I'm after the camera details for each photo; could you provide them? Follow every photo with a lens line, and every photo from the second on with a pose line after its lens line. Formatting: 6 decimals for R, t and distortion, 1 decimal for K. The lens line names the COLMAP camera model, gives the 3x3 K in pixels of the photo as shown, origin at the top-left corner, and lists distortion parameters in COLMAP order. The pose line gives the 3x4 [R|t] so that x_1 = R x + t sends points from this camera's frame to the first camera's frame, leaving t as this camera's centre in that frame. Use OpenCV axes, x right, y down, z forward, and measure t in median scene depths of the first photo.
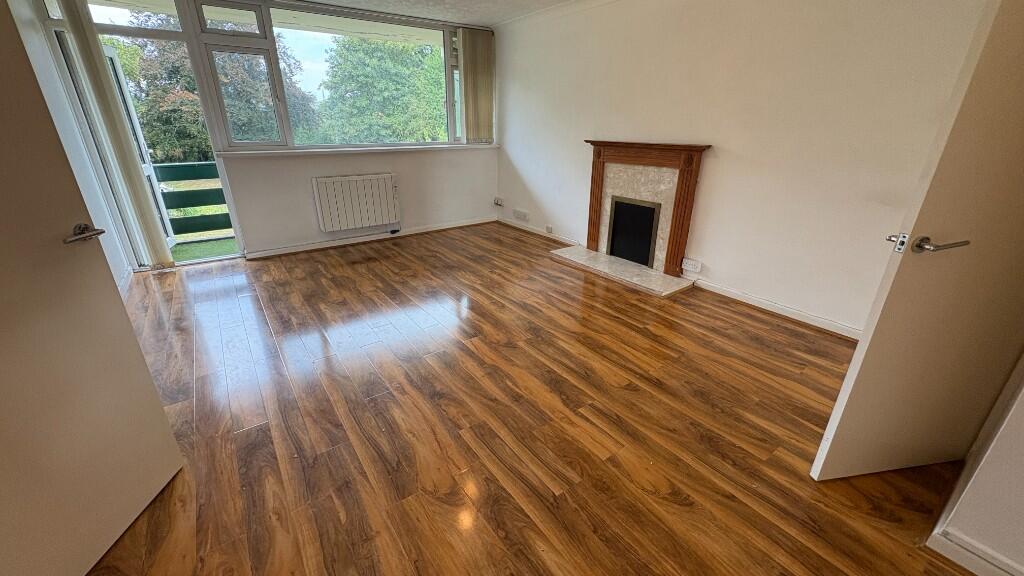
lens RADIAL K [[406.1, 0, 511.0], [0, 406.1, 289.1], [0, 0, 1]] dist [0.001177, -0.000079]
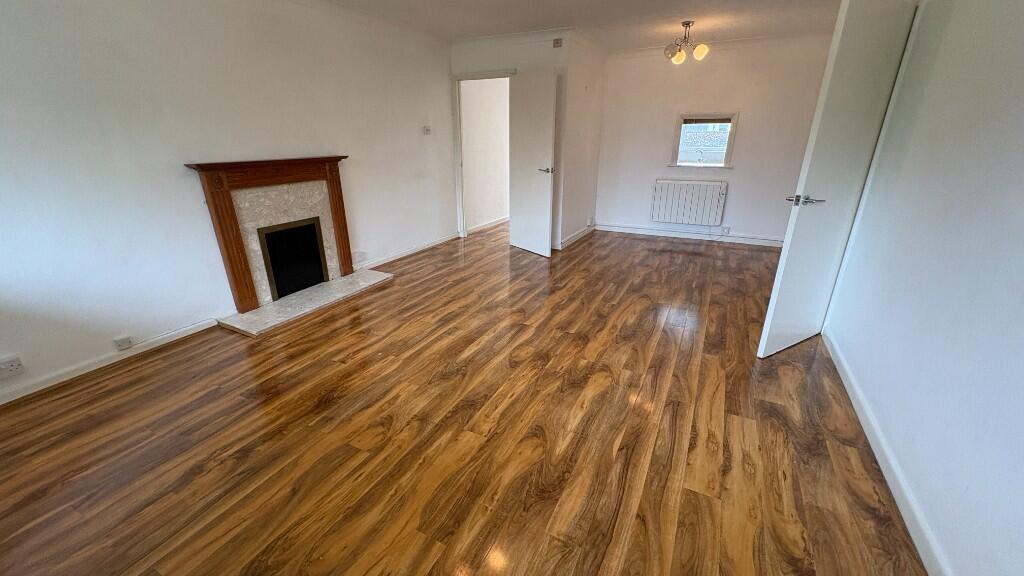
lens RADIAL K [[406.1, 0, 514.5], [0, 406.1, 286.1], [0, 0, 1]] dist [0.001177, -0.000079]
pose [[-0.459357, -0.313069, 0.831251, -0.695770], [0.337402, 0.804187, 0.489328, -0.374930], [-0.821675, 0.505243, -0.263779, 0.894934]]
